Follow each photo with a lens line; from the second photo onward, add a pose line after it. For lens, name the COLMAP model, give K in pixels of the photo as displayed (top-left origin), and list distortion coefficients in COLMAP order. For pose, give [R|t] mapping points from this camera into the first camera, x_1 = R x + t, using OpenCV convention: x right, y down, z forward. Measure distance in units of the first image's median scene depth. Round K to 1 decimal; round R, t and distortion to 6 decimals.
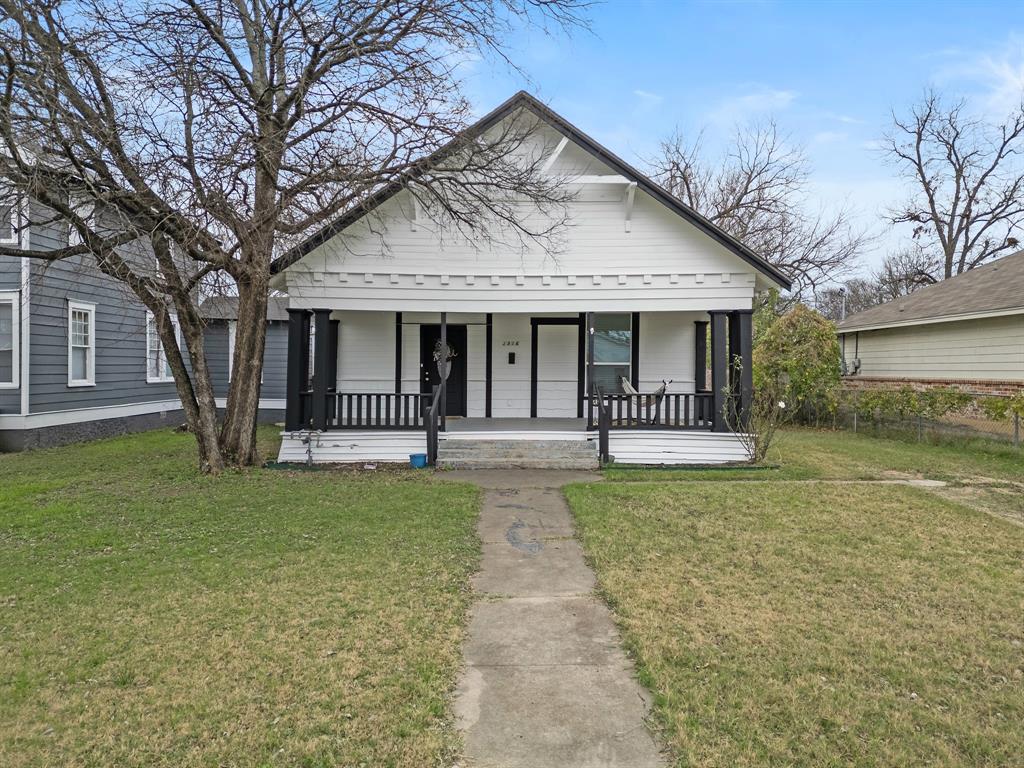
lens RADIAL K [[715.1, 0, 508.5], [0, 715.1, 381.2], [0, 0, 1]] dist [0.037644, -0.026585]
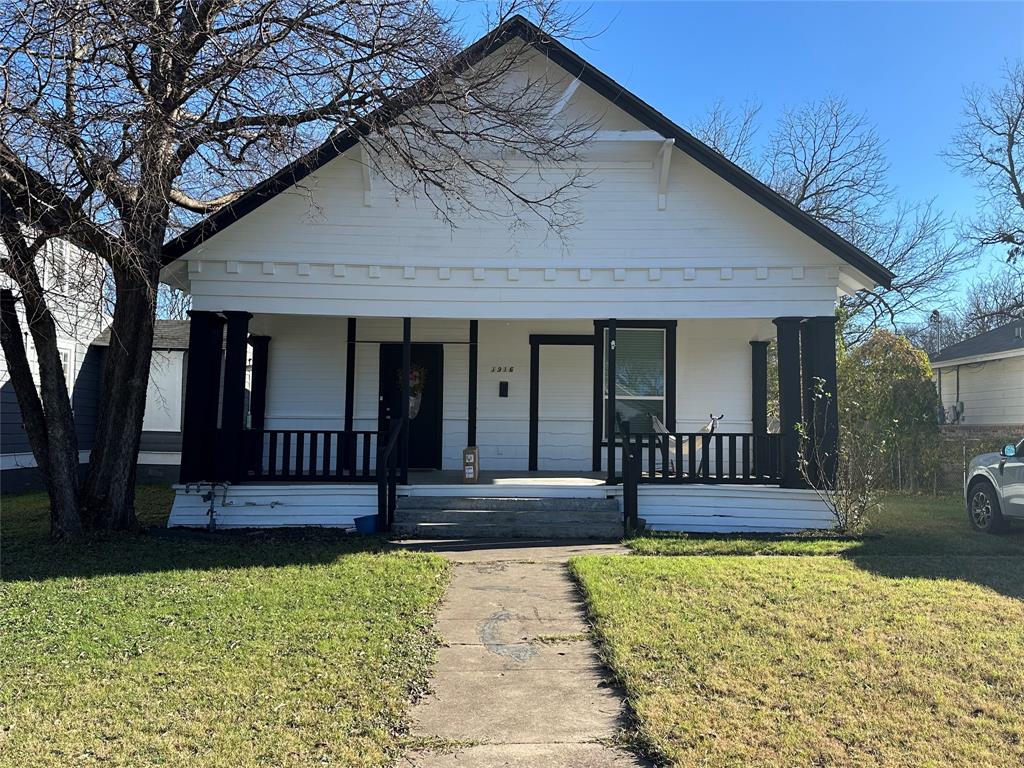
lens RADIAL K [[862.8, 0, 513.8], [0, 862.8, 373.2], [0, 0, 1]] dist [0.026113, -0.015120]
pose [[0.999966, 0.006078, 0.005564, 0.012365], [-0.005579, 0.996317, -0.085569, 0.033185], [-0.006064, 0.085535, 0.996317, 0.140358]]
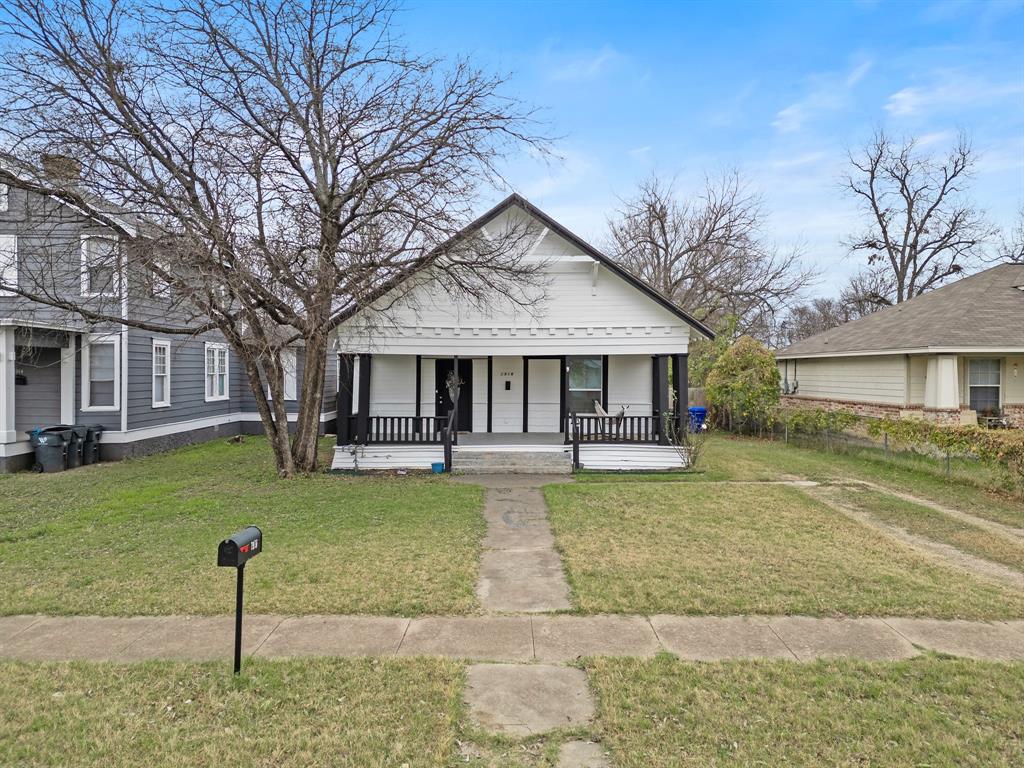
lens RADIAL K [[715.1, 0, 509.0], [0, 715.1, 381.7], [0, 0, 1]] dist [0.037644, -0.026585]
pose [[0.999996, -0.001570, 0.002386, 0.004522], [0.001574, 0.999997, -0.001937, -0.045541], [-0.002382, 0.001940, 0.999995, -0.328944]]
